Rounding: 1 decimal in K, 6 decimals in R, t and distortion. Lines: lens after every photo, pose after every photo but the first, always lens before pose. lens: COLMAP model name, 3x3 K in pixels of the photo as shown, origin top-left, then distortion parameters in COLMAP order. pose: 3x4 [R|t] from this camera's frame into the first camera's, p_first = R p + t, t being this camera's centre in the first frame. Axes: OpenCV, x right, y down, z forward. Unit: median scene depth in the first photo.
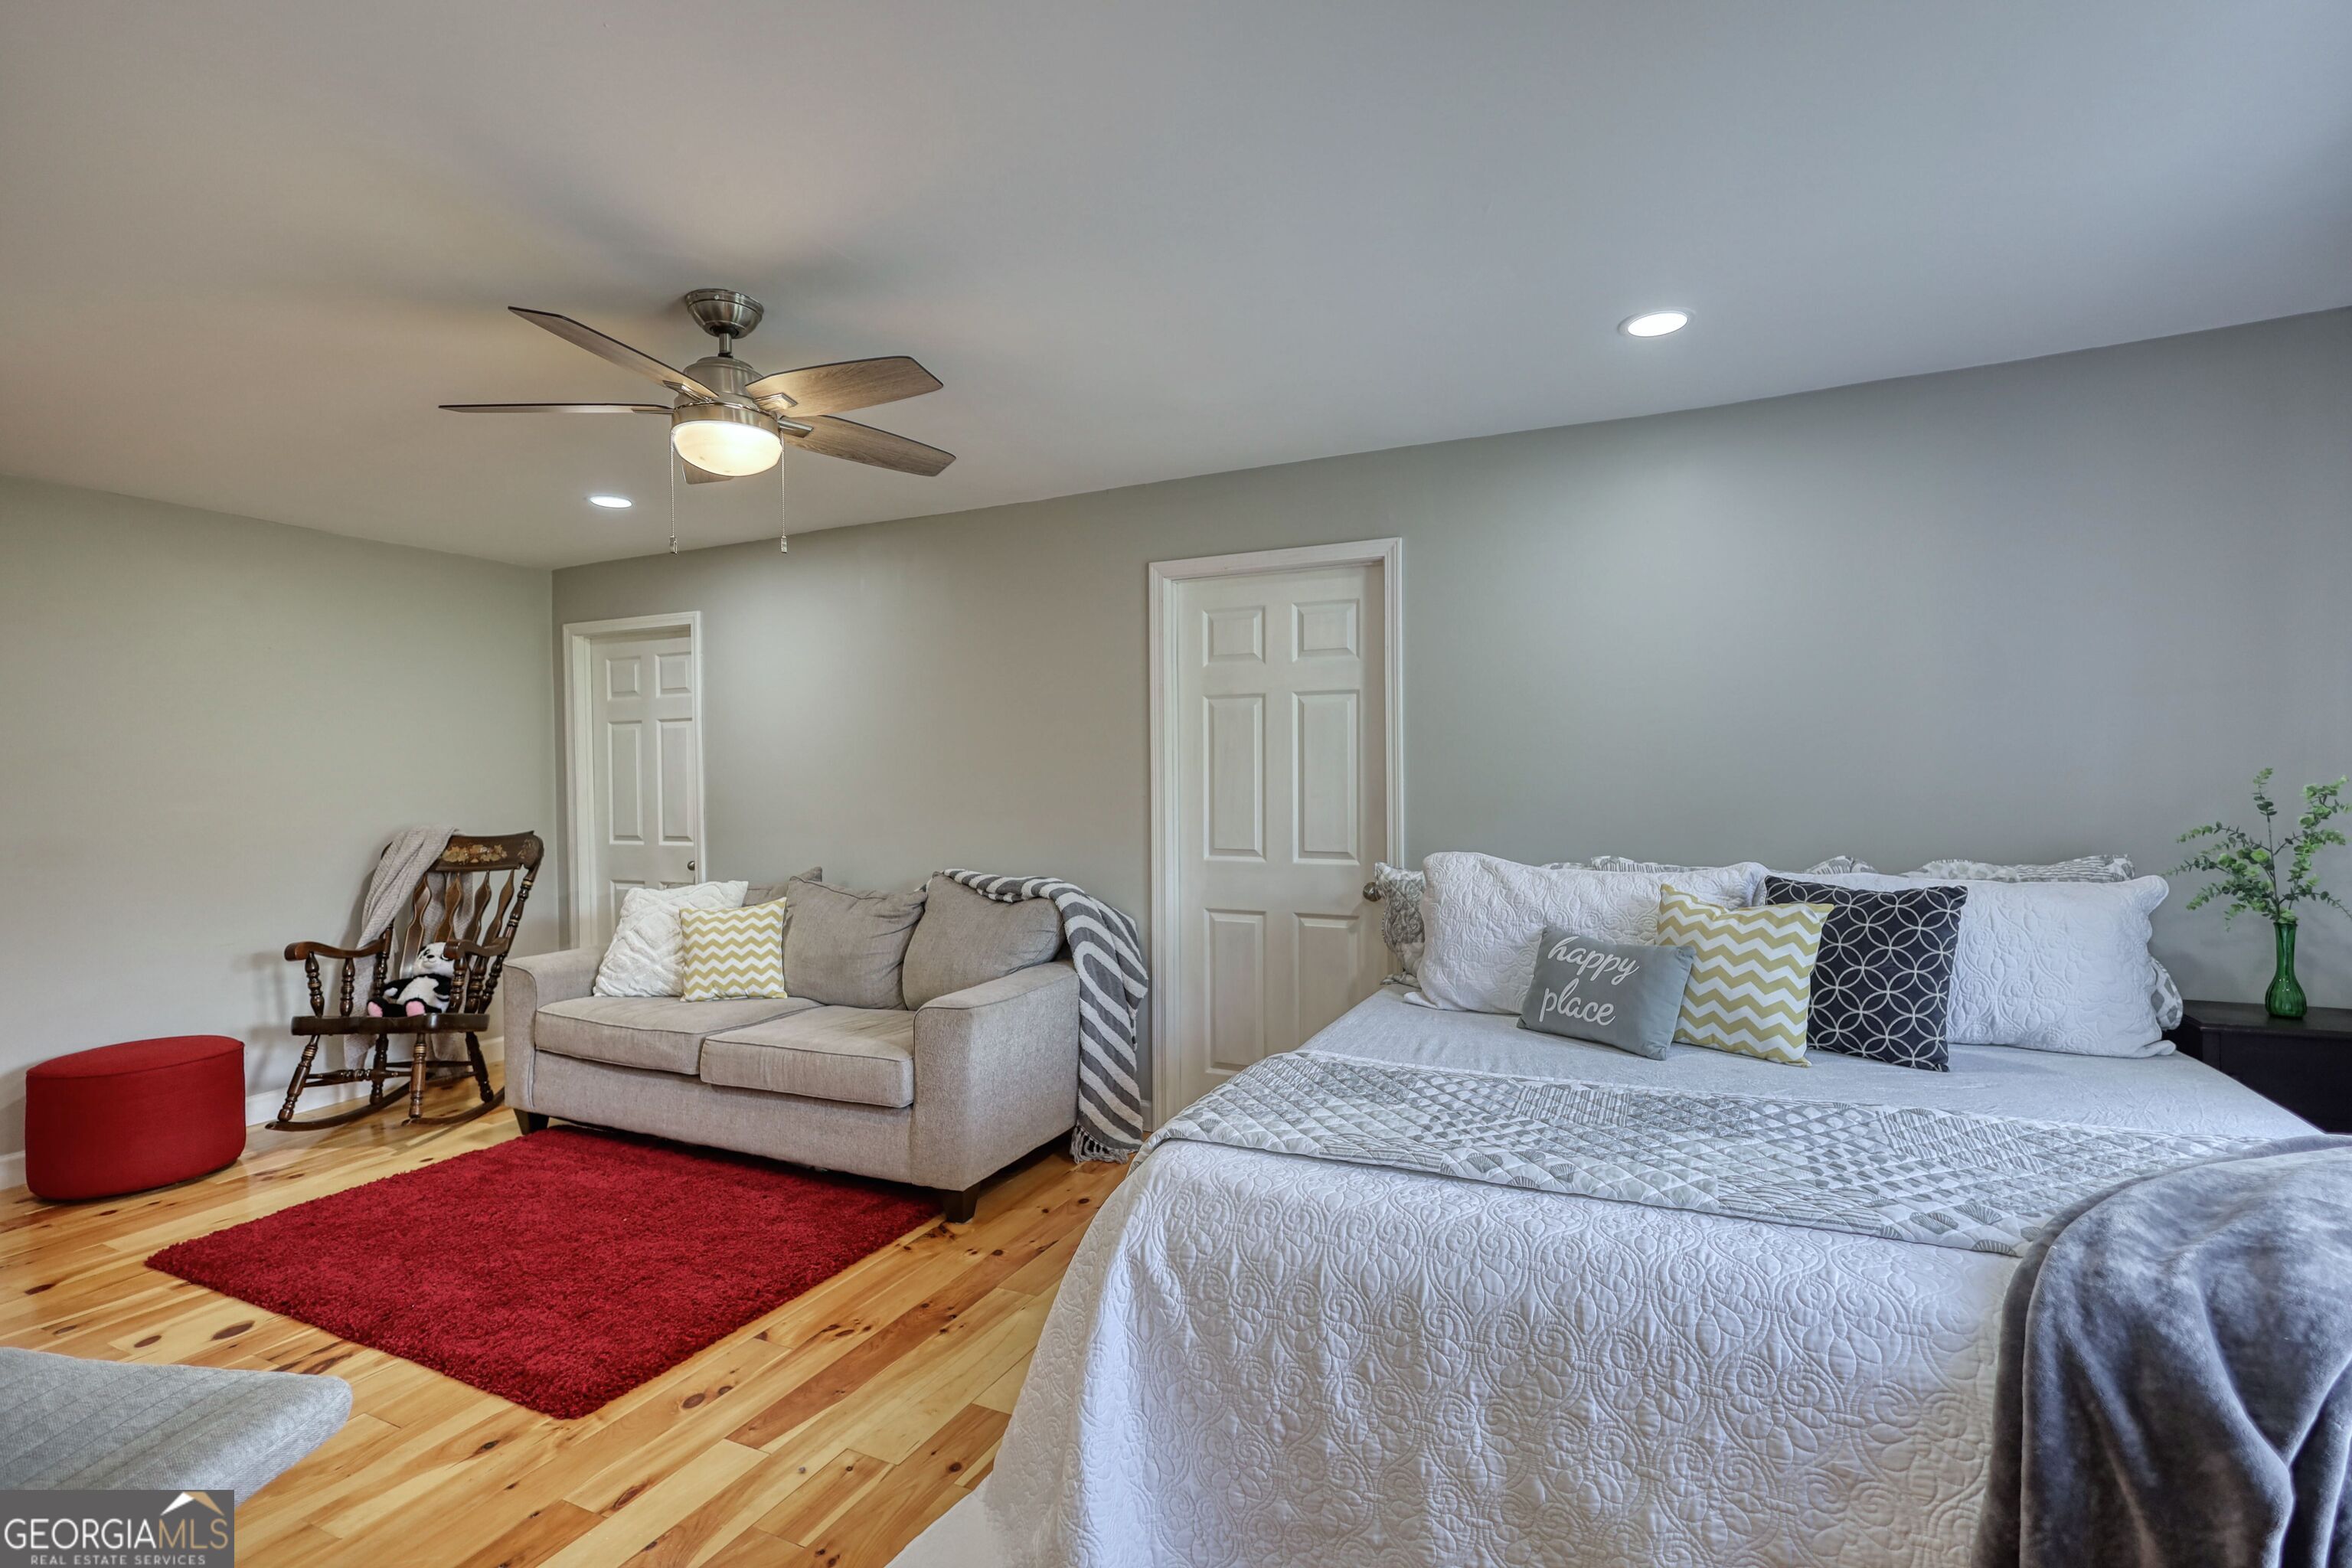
lens RADIAL K [[1100.3, 0, 1161.2], [0, 1100.3, 791.9], [0, 0, 1]] dist [0.002918, -0.001917]
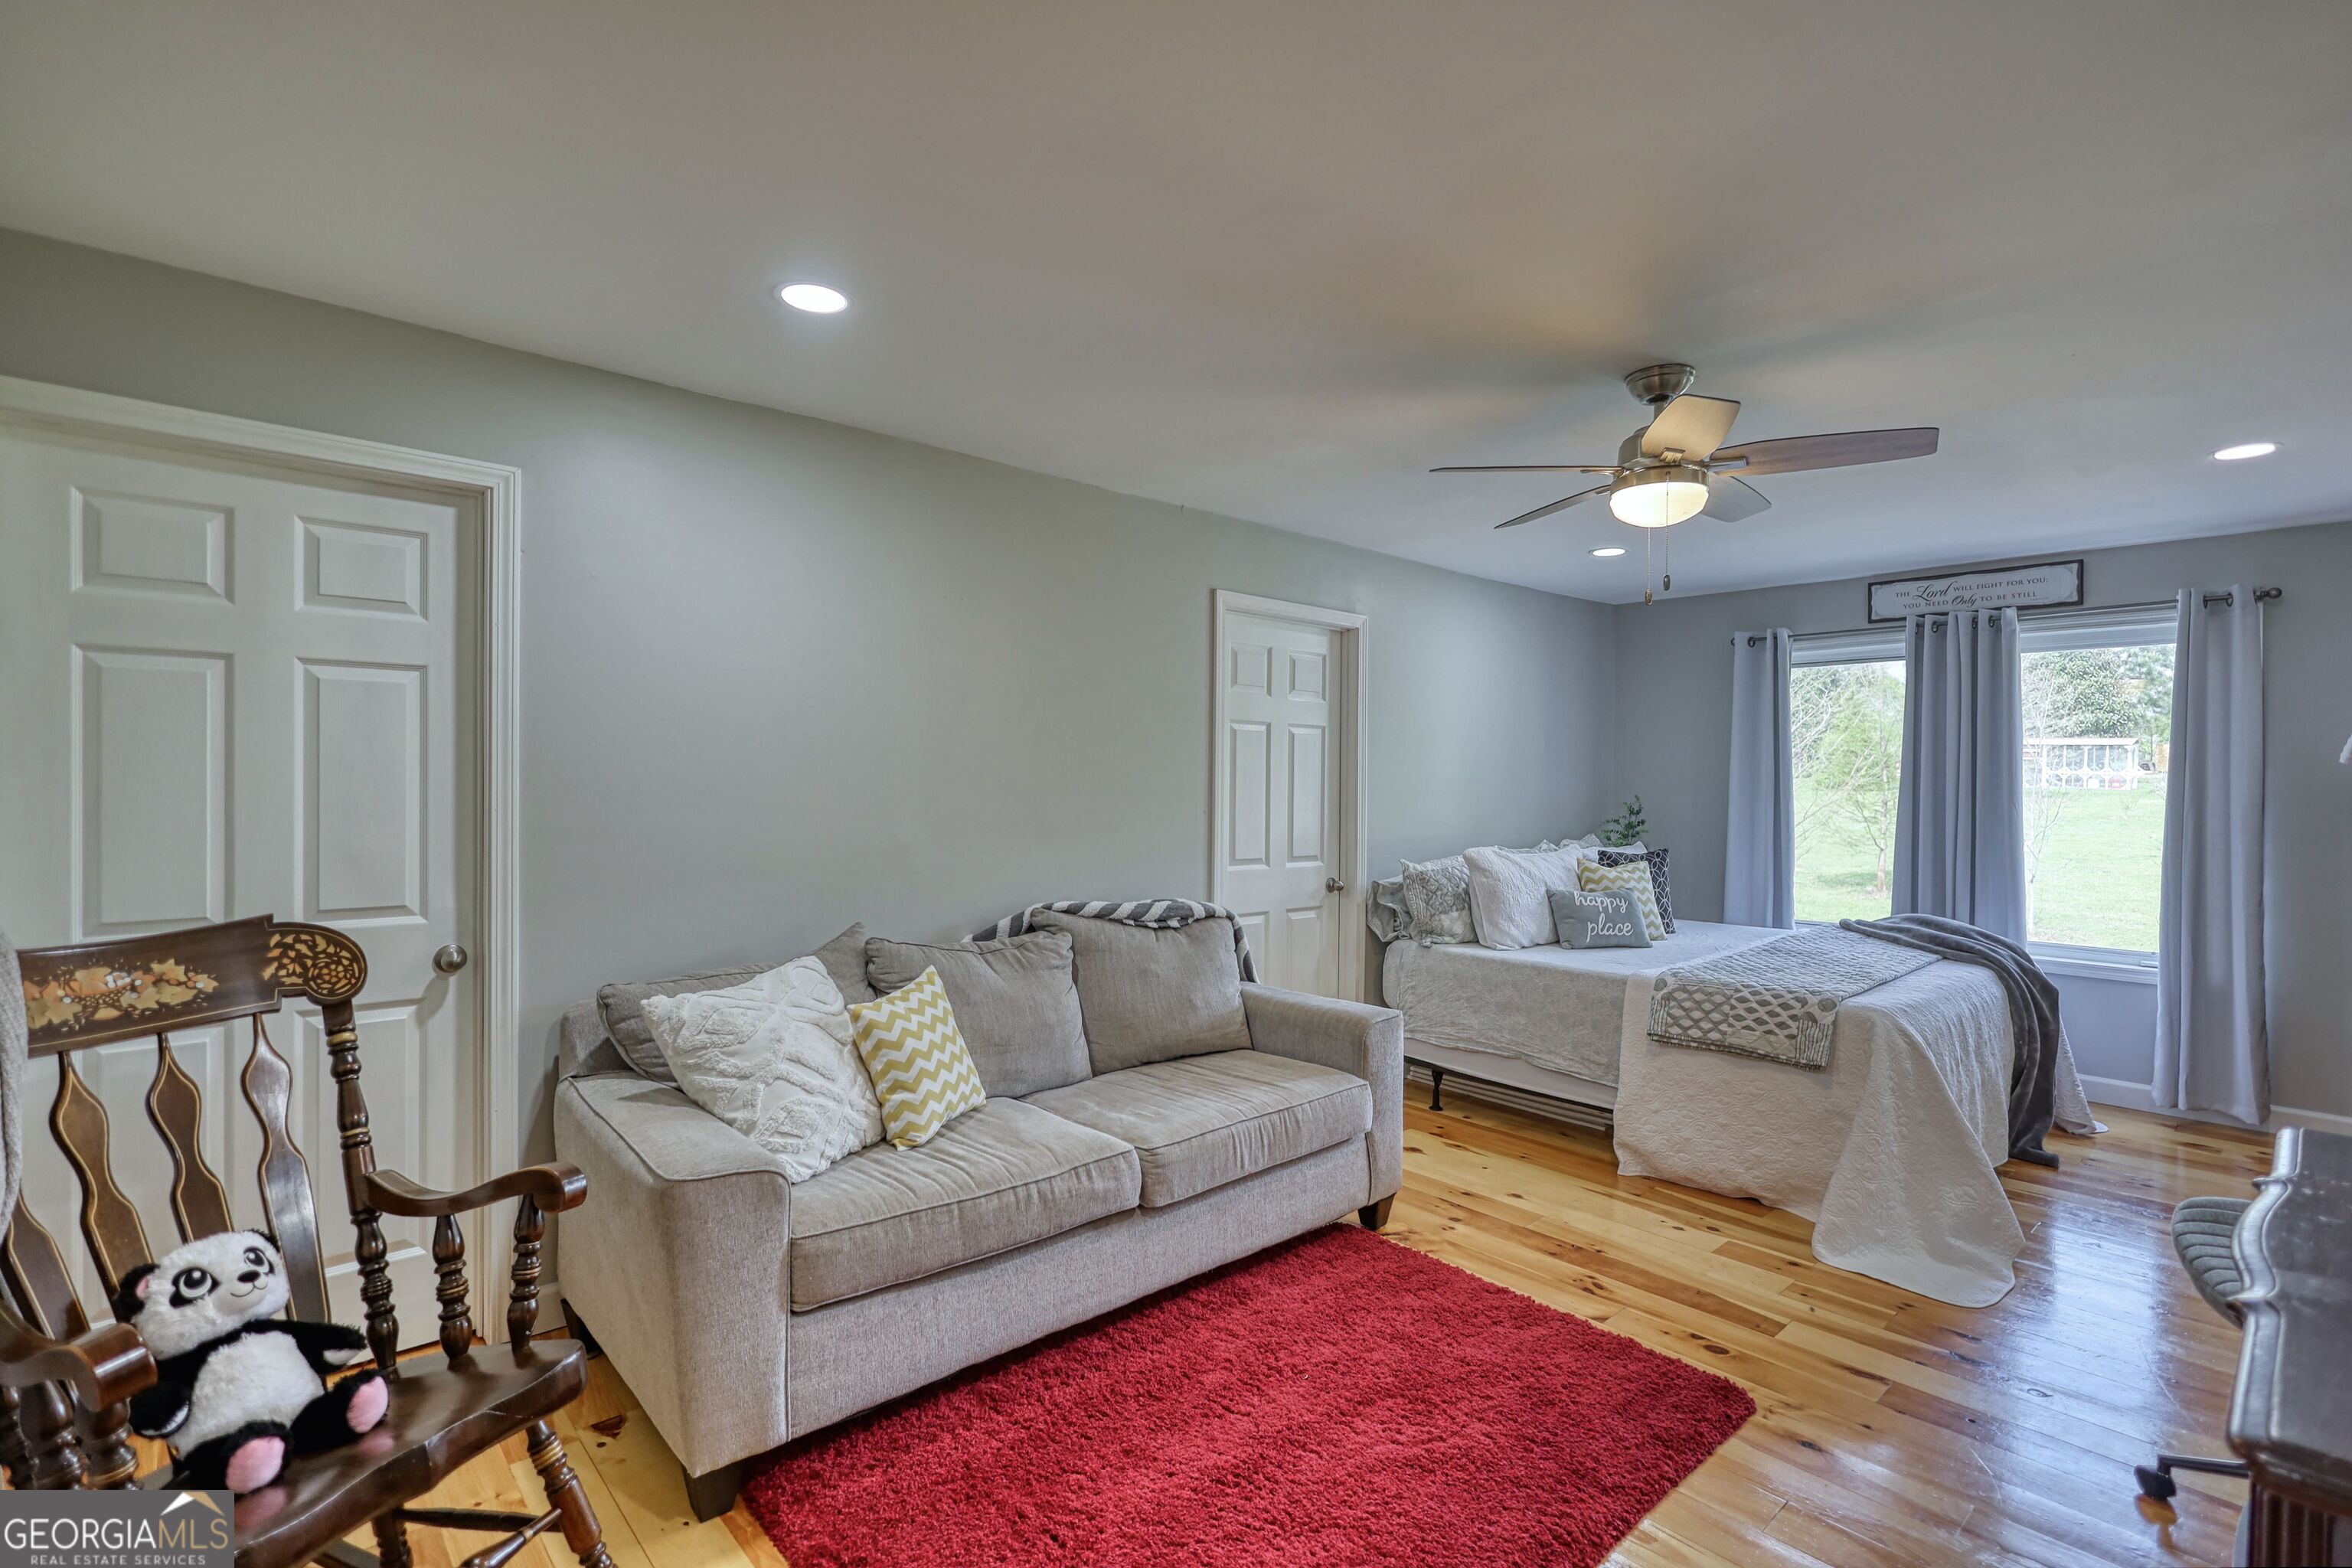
lens RADIAL K [[1100.3, 0, 1199.1], [0, 1100.3, 783.0], [0, 0, 1]] dist [0.002918, -0.001917]
pose [[0.364293, 0.012022, 0.931207, -1.589267], [-0.000984, 0.999921, -0.012524, -0.017332], [-0.931284, 0.003646, 0.364276, 1.018154]]
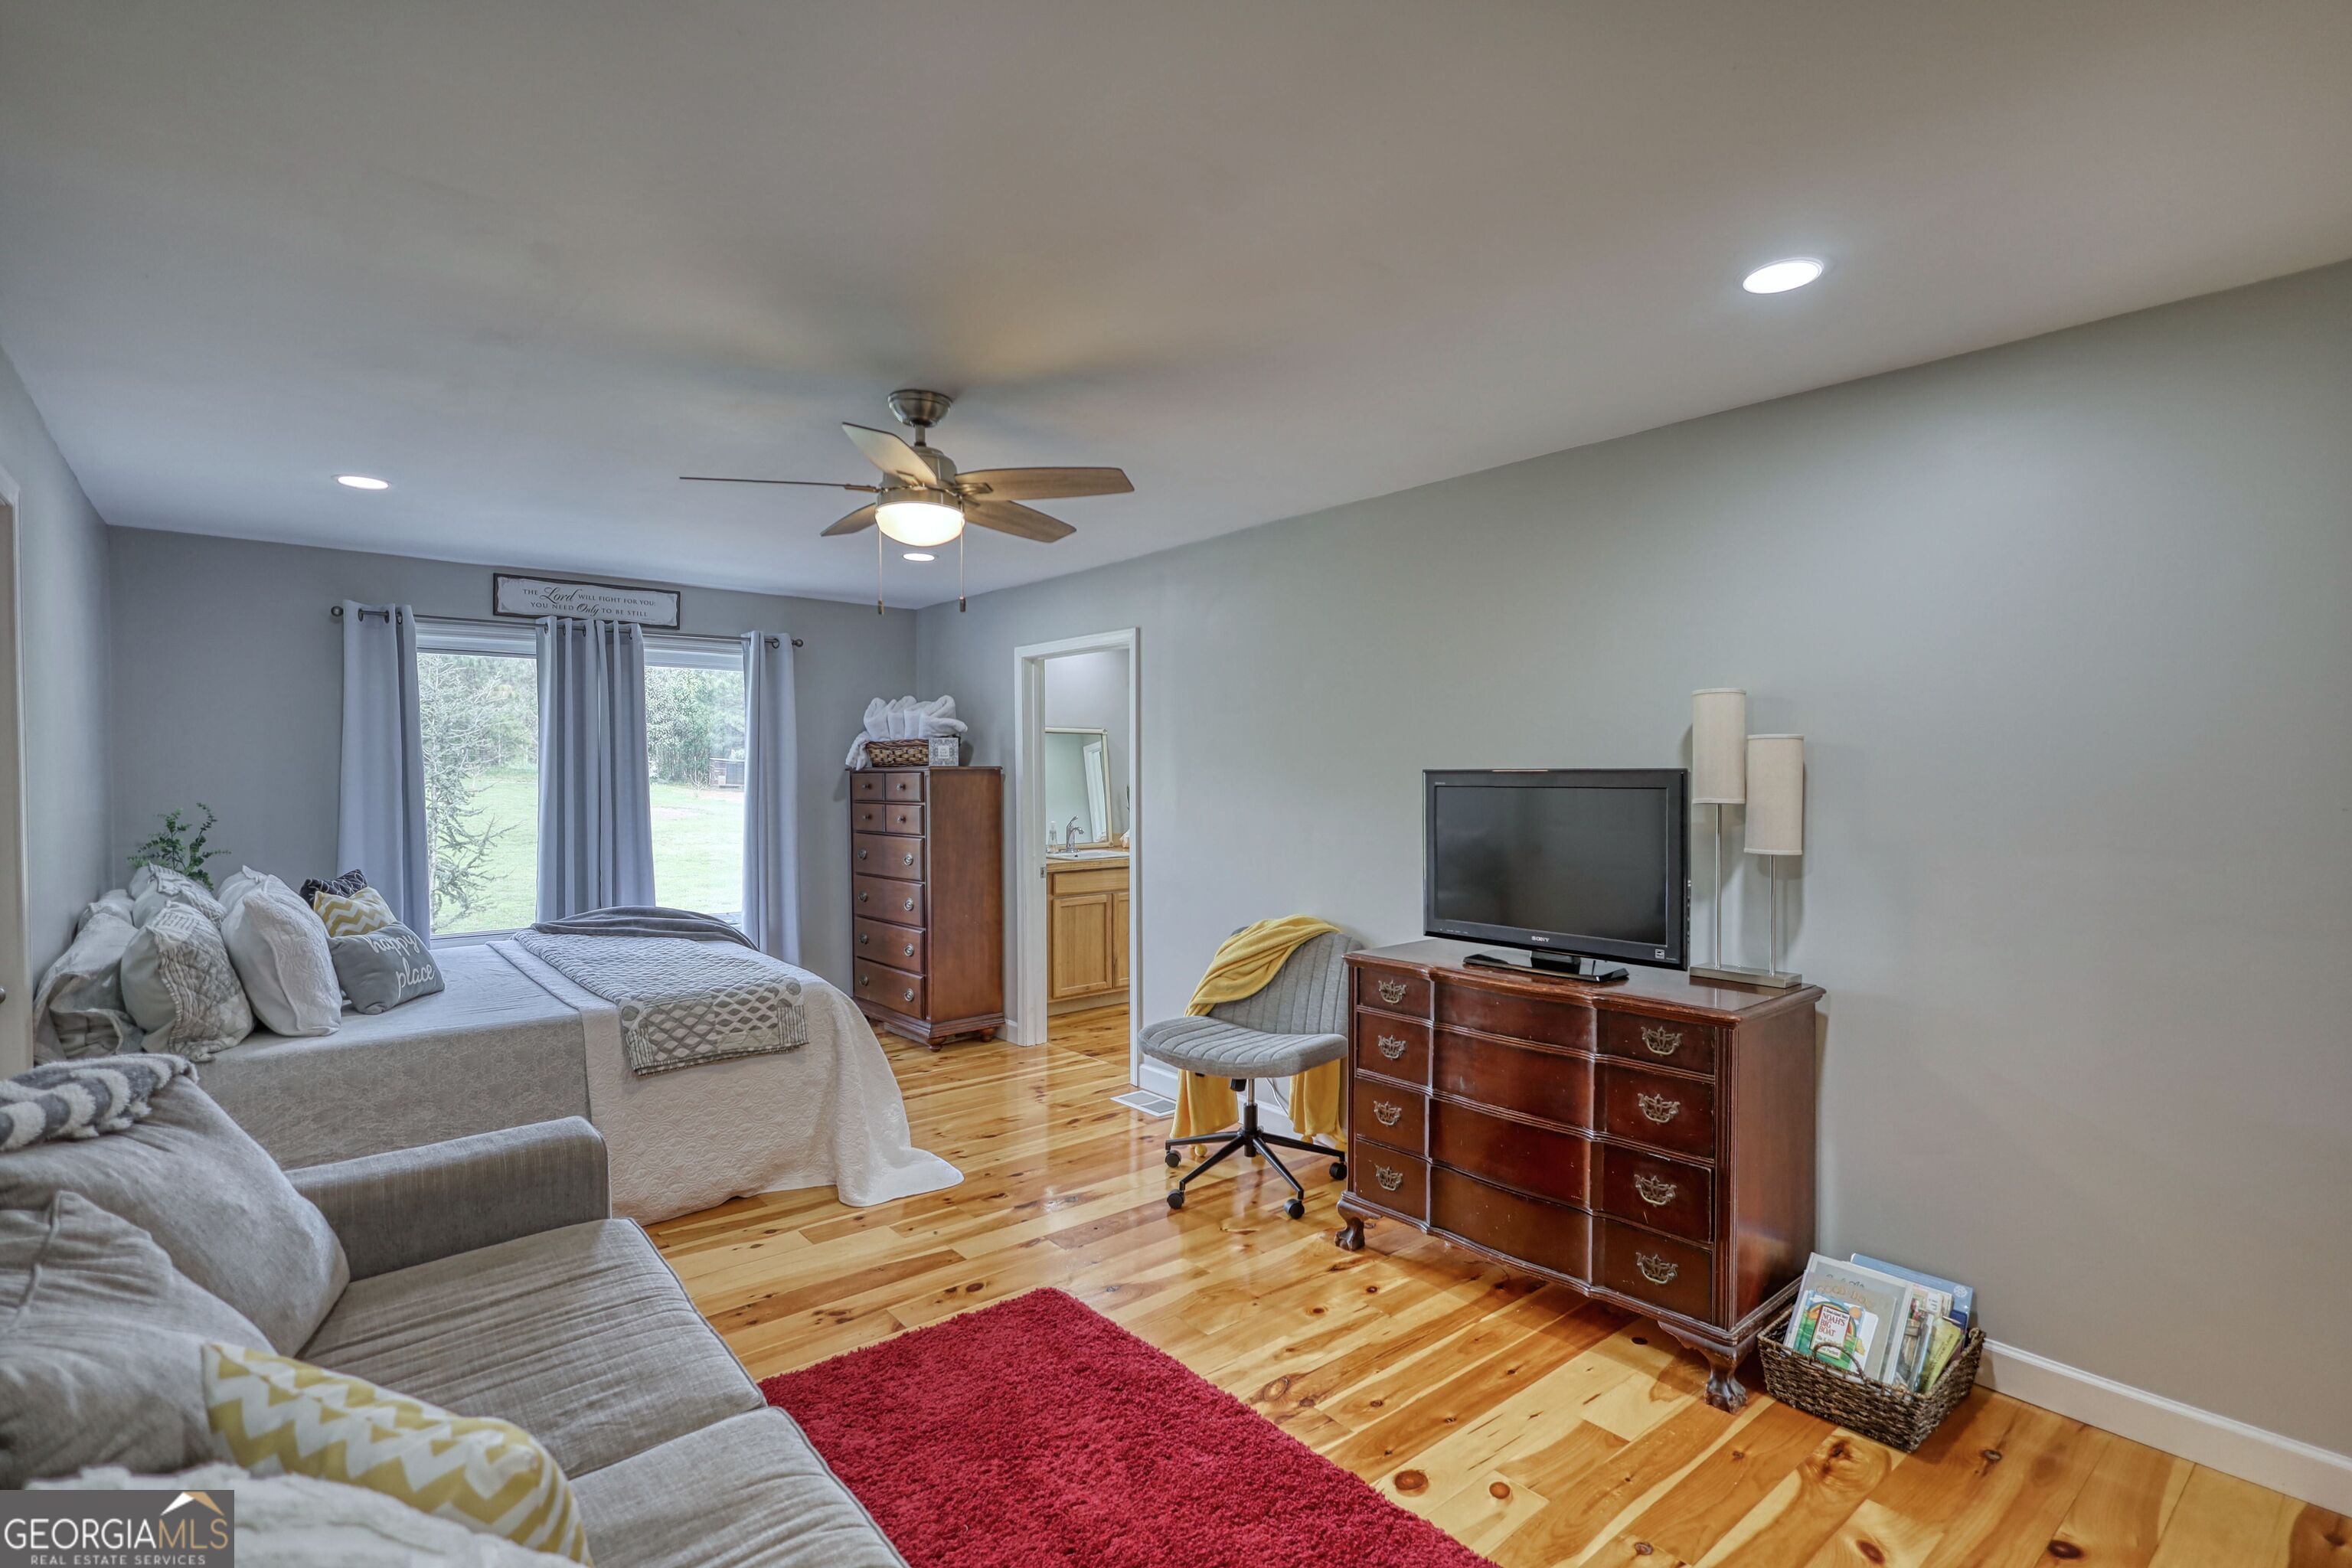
lens RADIAL K [[1100.3, 0, 1164.5], [0, 1100.3, 788.3], [0, 0, 1]] dist [0.002918, -0.001917]
pose [[-0.911914, 0.007703, 0.410310, -1.096029], [0.016651, 0.999695, 0.018239, -0.050659], [-0.410044, 0.023465, -0.911764, 1.955013]]
